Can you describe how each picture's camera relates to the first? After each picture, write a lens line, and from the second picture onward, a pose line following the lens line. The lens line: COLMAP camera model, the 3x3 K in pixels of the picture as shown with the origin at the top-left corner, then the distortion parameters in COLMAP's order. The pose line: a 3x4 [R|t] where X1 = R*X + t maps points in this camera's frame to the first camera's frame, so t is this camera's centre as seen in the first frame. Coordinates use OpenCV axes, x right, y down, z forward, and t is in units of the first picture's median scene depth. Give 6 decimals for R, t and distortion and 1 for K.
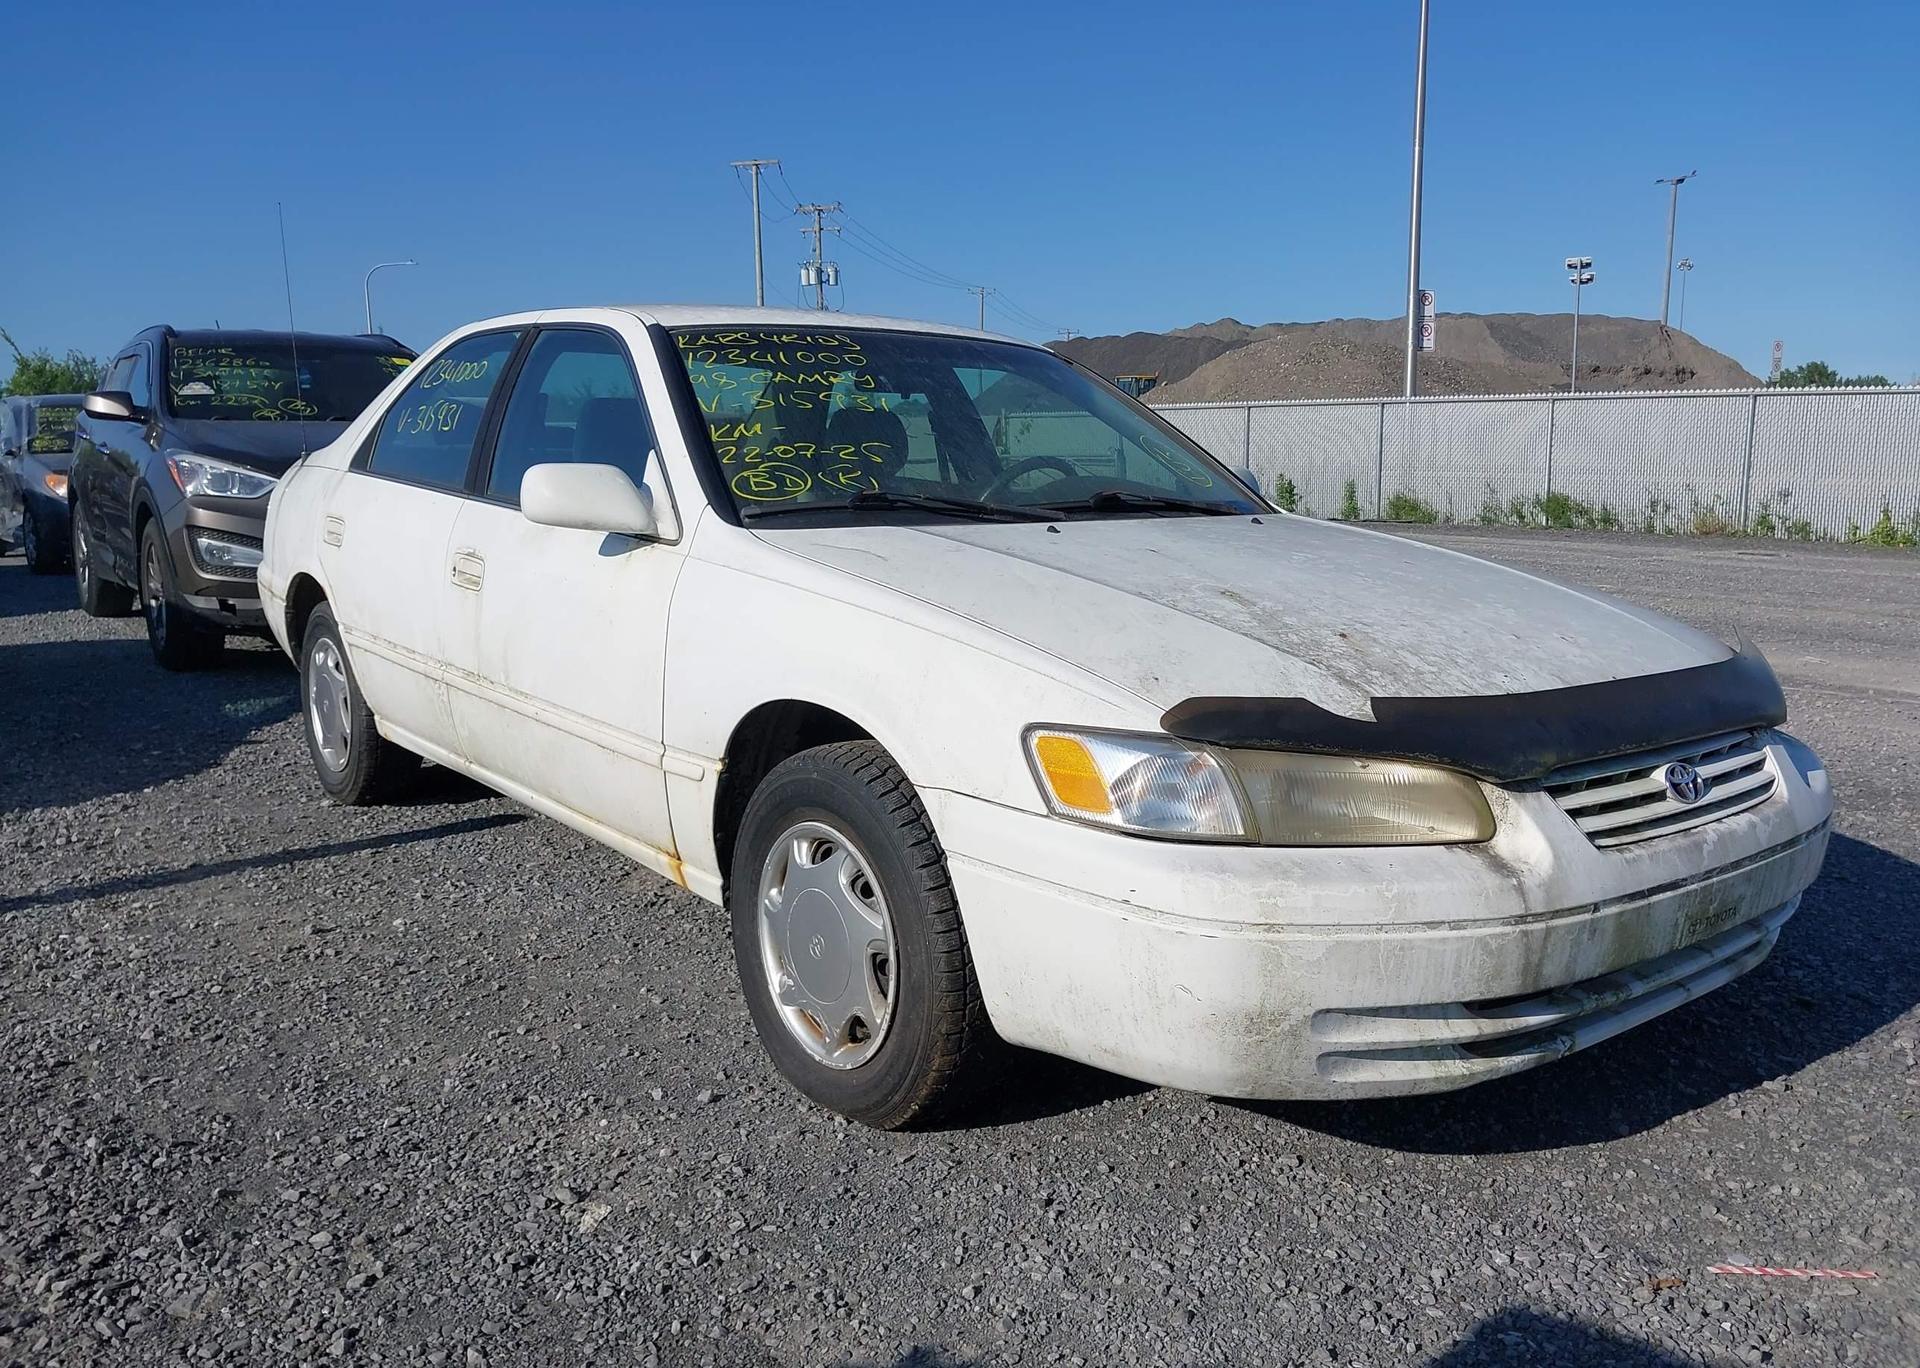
lens RADIAL K [[1512.4, 0, 983.7], [0, 1512.4, 695.0], [0, 0, 1]] dist [0.023925, -0.026456]
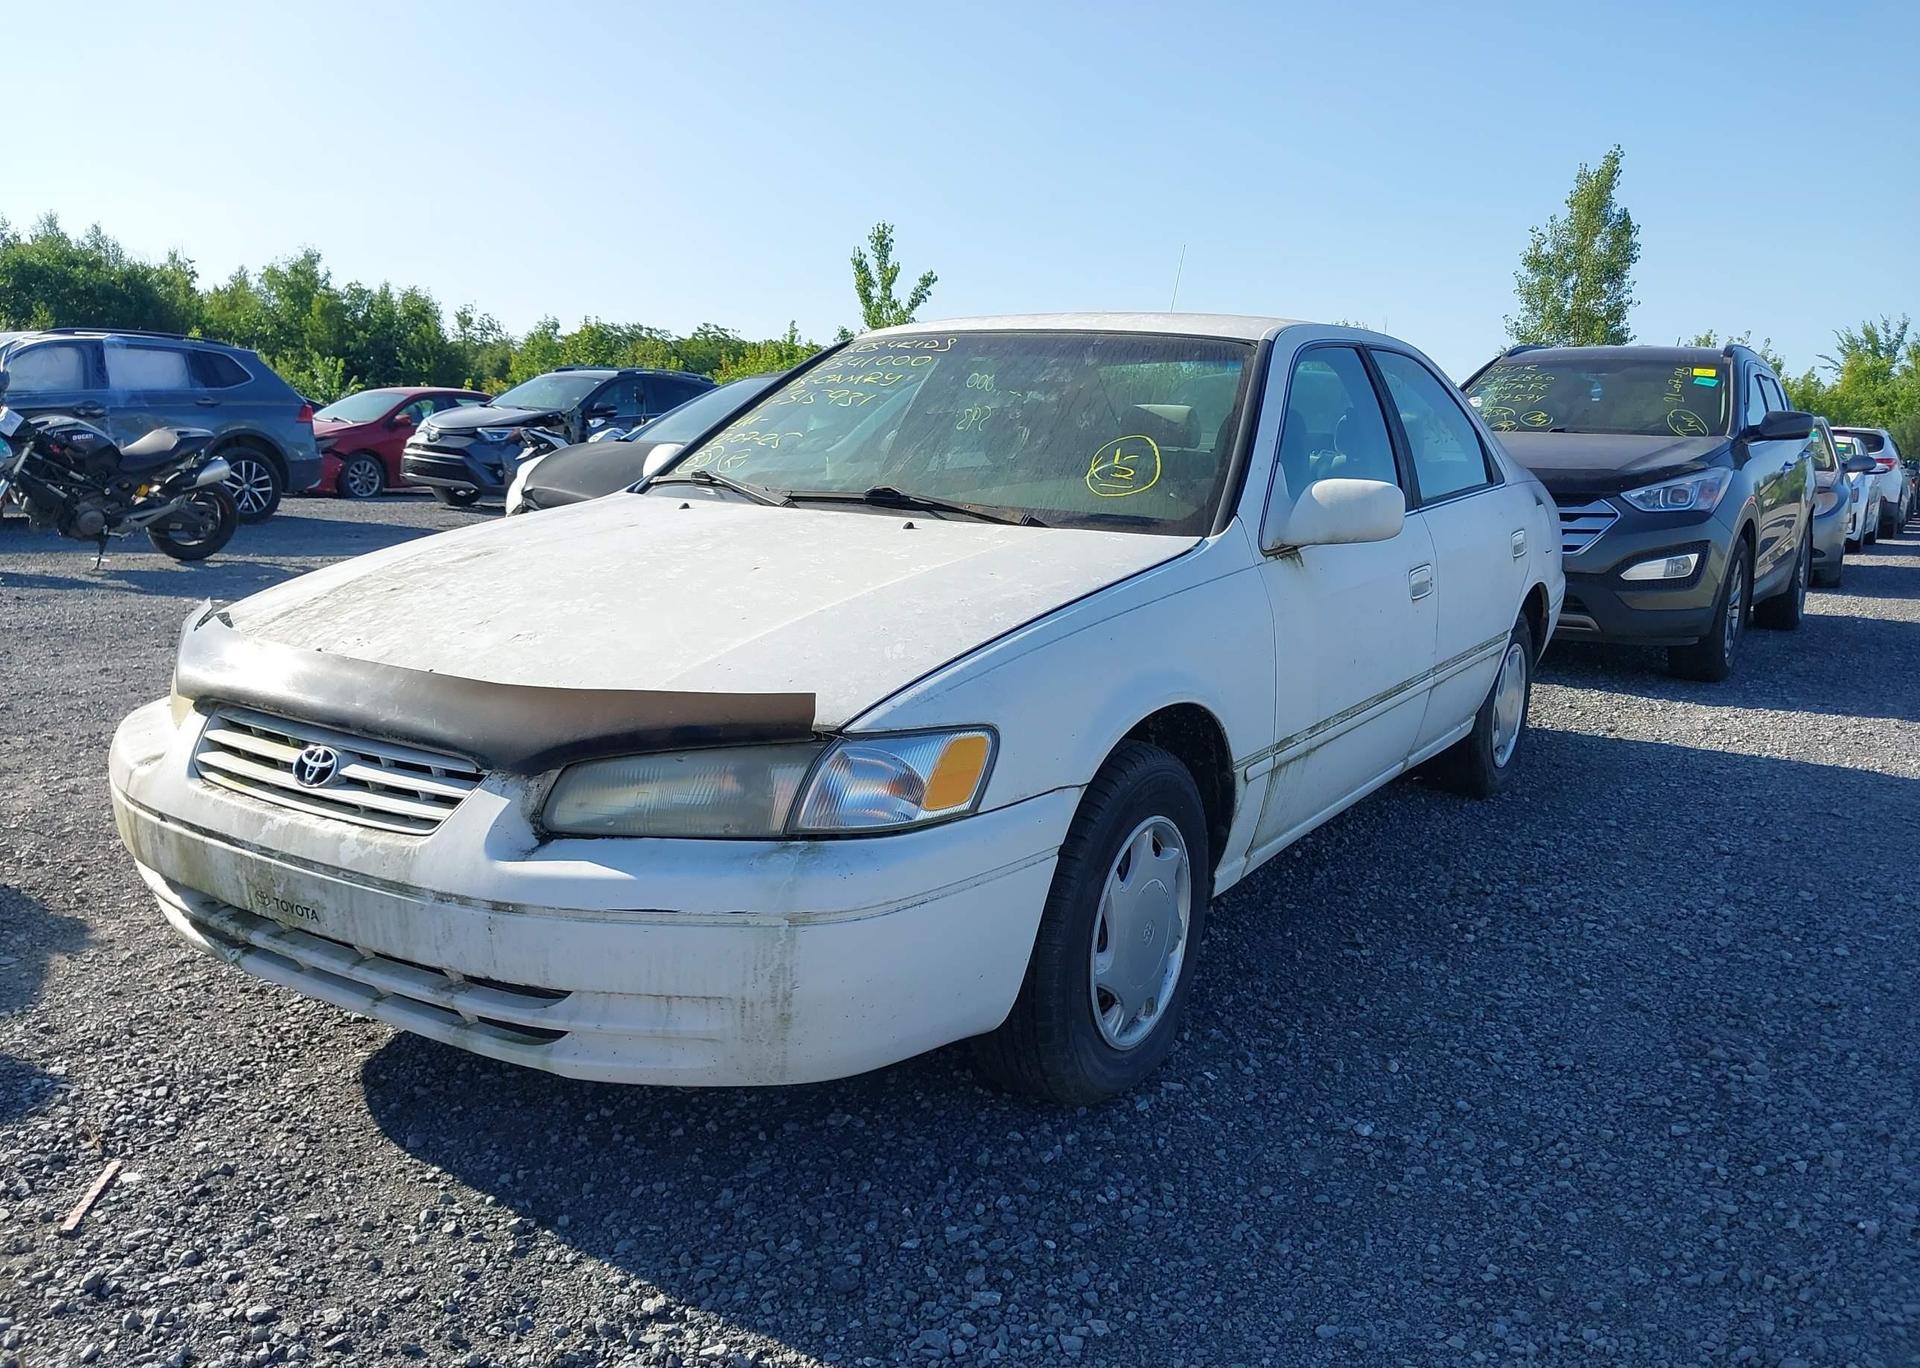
lens RADIAL K [[1512.4, 0, 975.3], [0, 1512.4, 696.8], [0, 0, 1]] dist [0.023925, -0.026456]
pose [[0.333741, 0.172217, -0.926800, 1.385435], [-0.184750, 0.976053, 0.114840, -0.163885], [0.924383, 0.132899, 0.357566, 0.952966]]
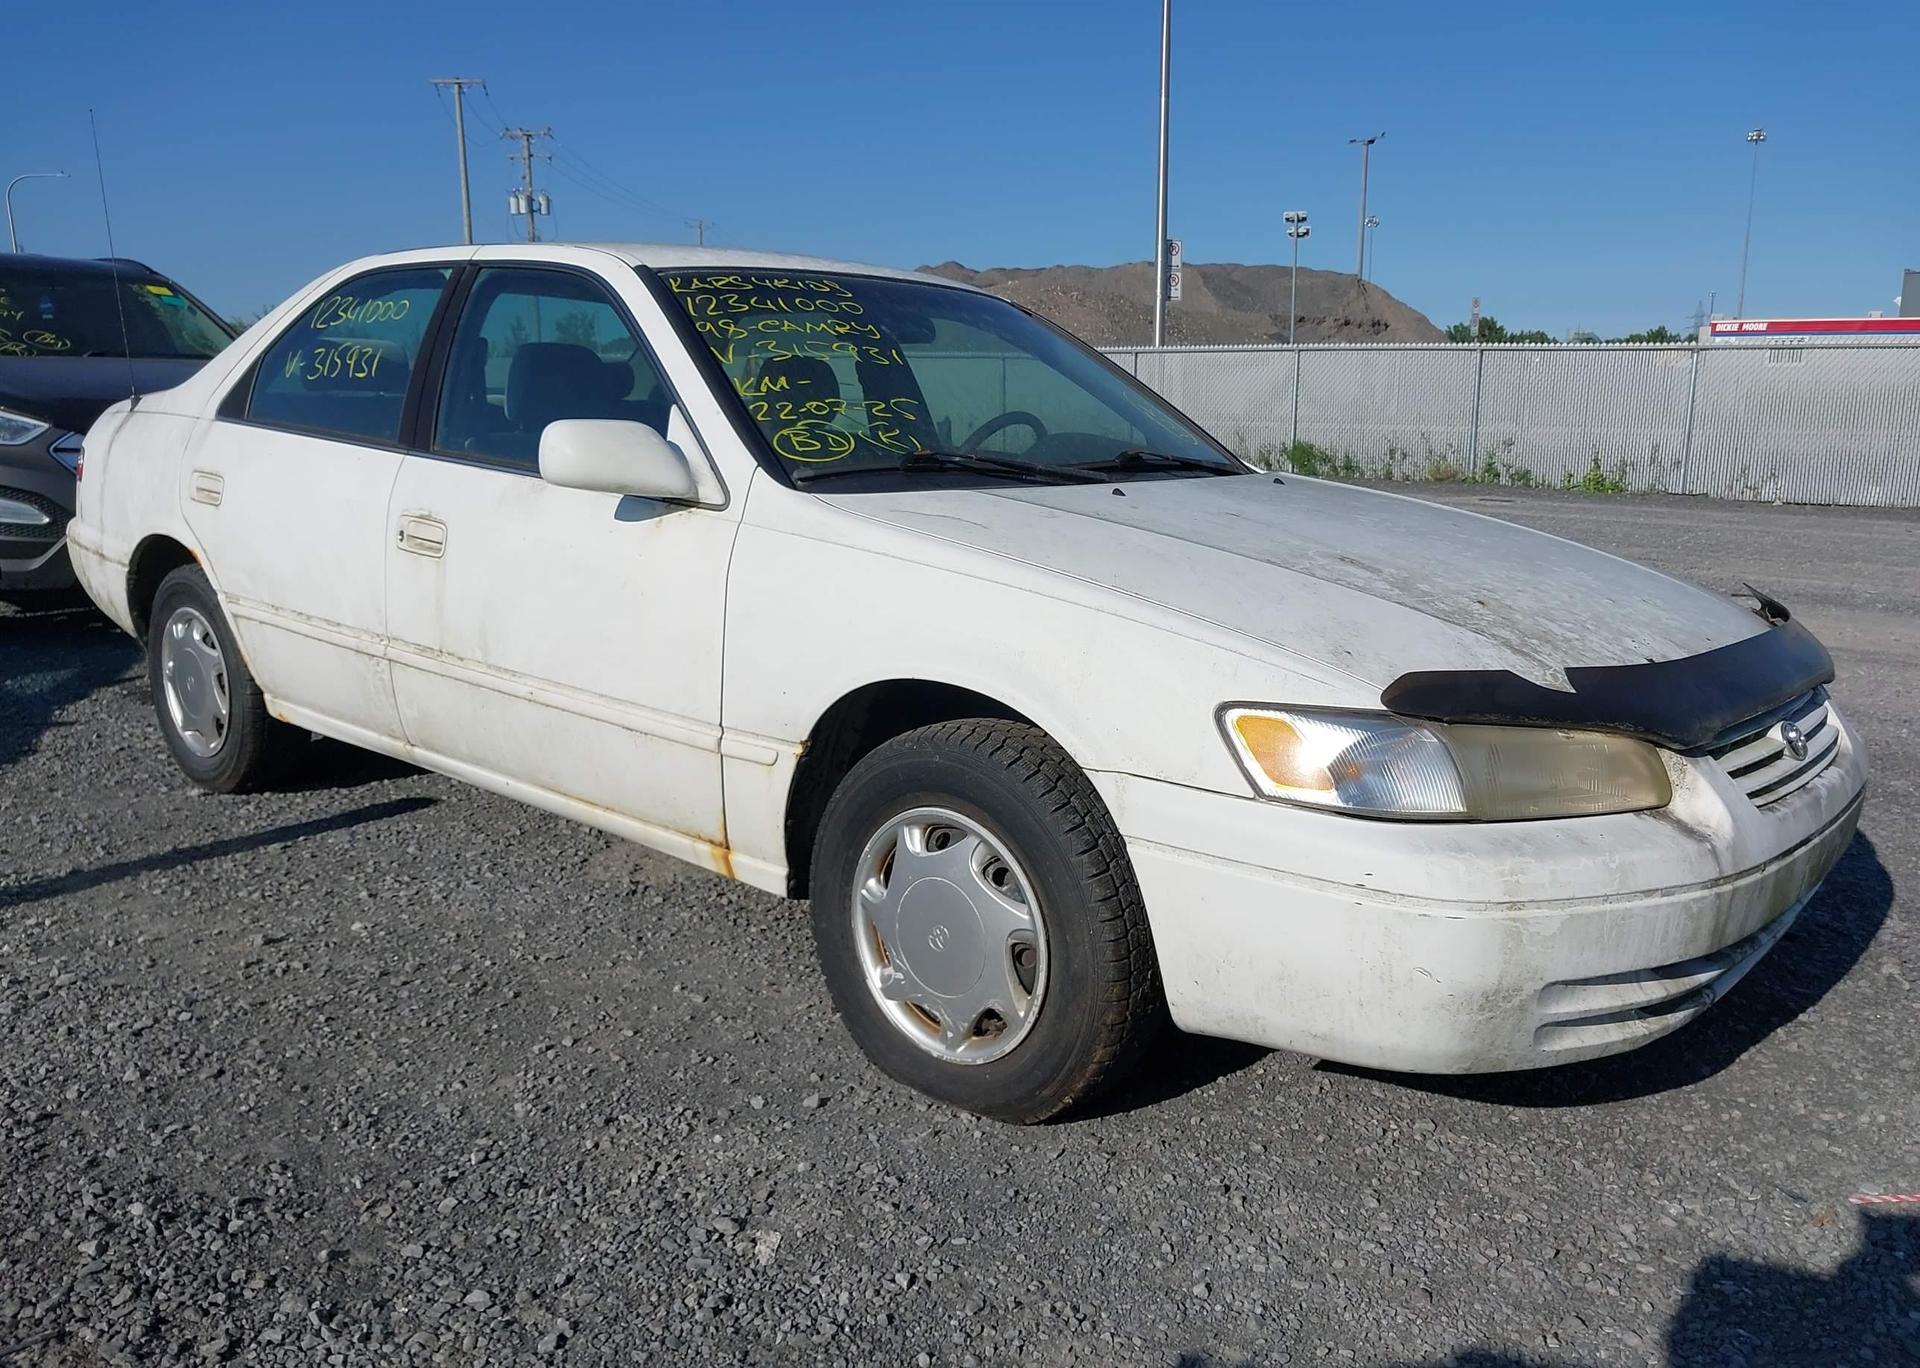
lens RADIAL K [[1512.4, 0, 982.5], [0, 1512.4, 704.8], [0, 0, 1]] dist [0.023925, -0.026456]
pose [[0.983600, -0.026599, 0.178393, -0.250067], [0.018951, 0.998832, 0.044444, -0.021508], [-0.179367, -0.040335, 0.982955, 0.069927]]
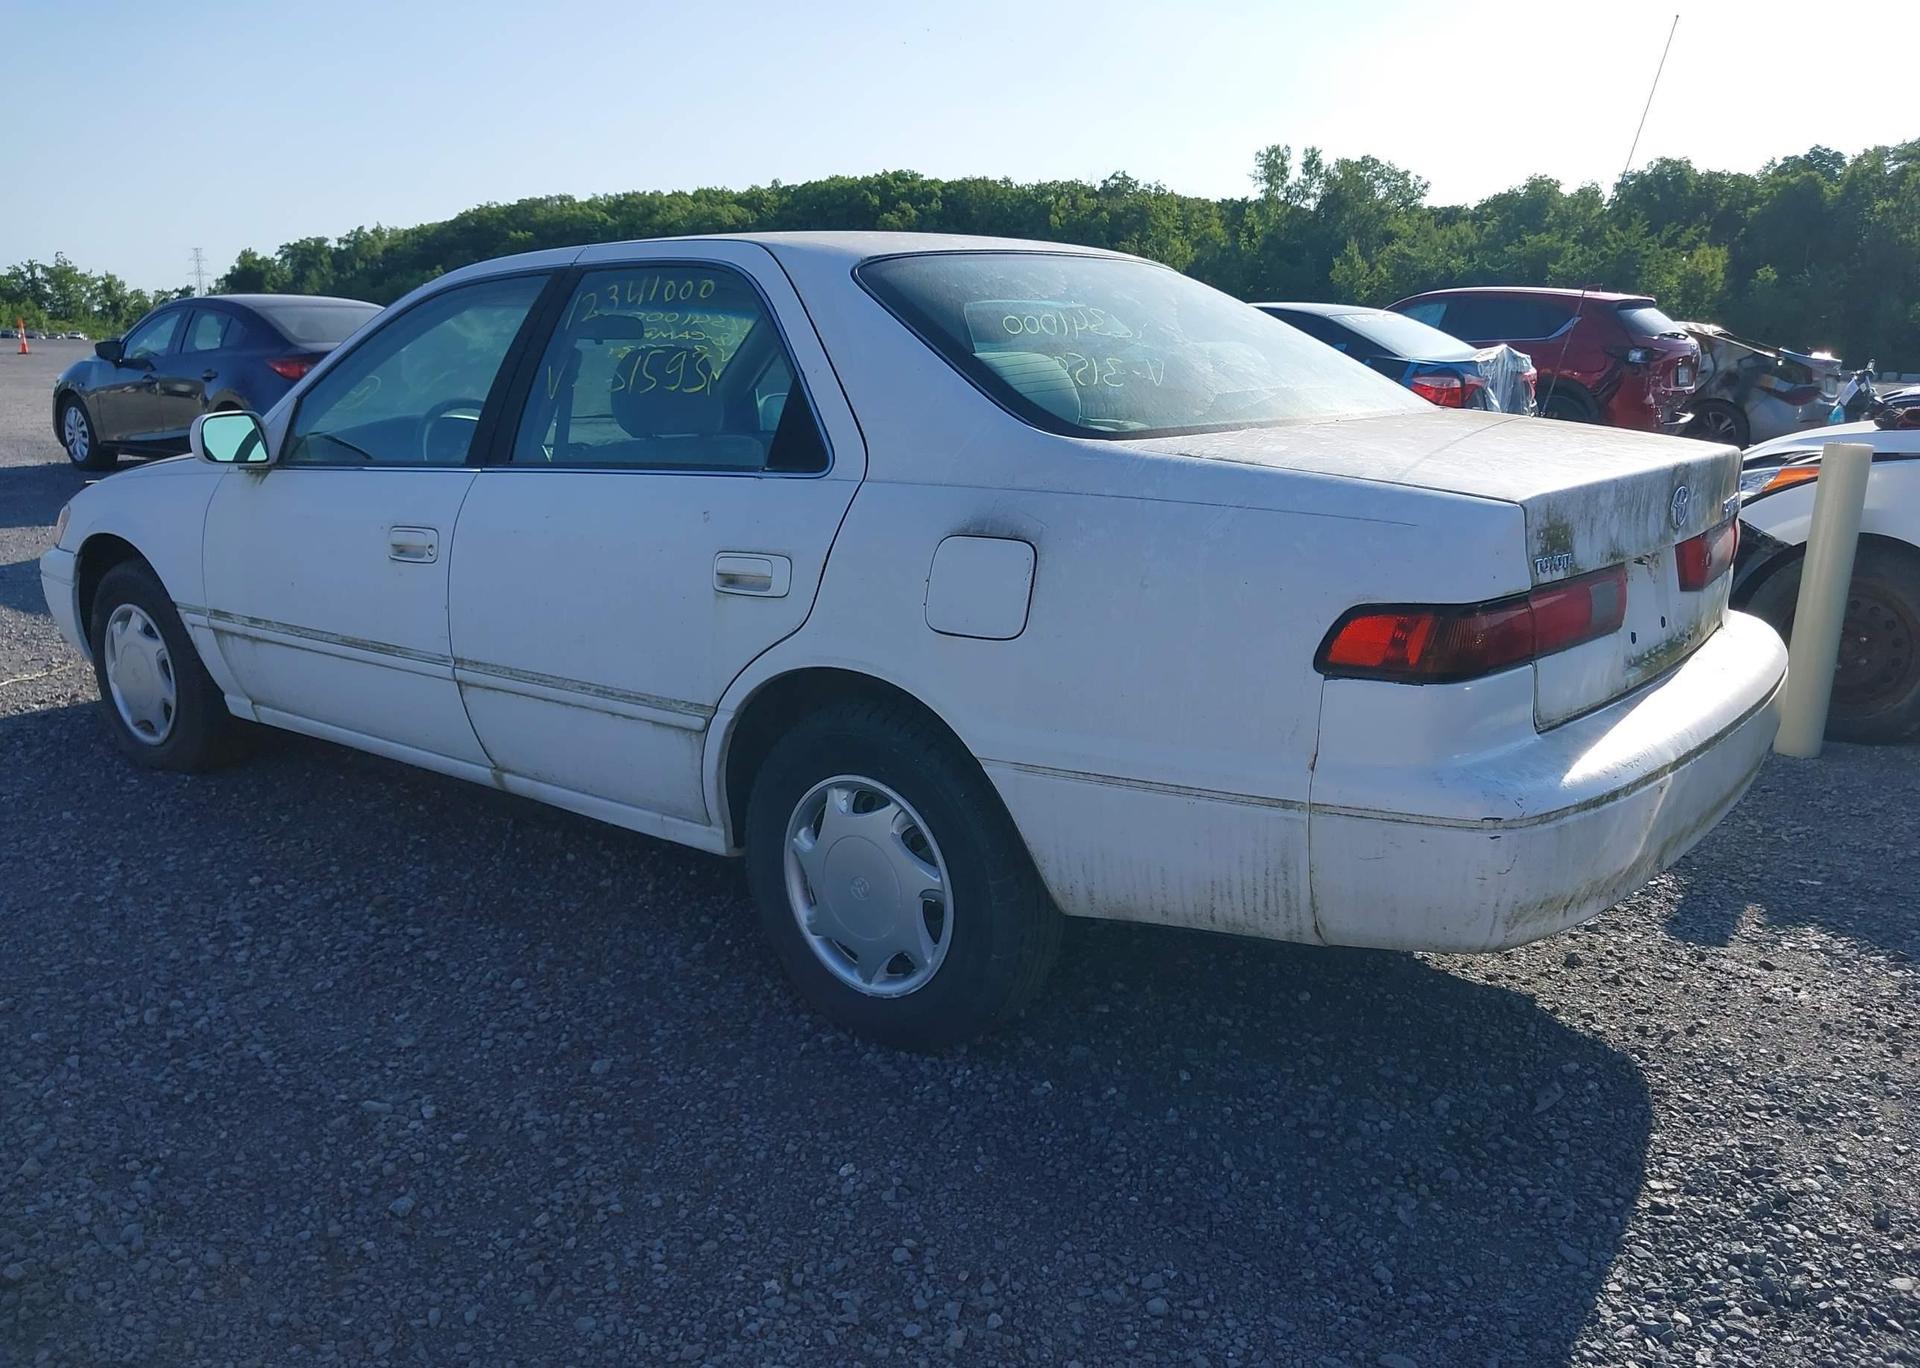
lens RADIAL K [[1512.4, 0, 967.2], [0, 1512.4, 708.8], [0, 0, 1]] dist [0.023925, -0.026456]
pose [[-0.973864, 0.042071, -0.223201, -0.070475], [-0.049040, 0.920569, 0.387488, -0.595611], [0.221774, 0.388307, -0.894446, 3.263689]]
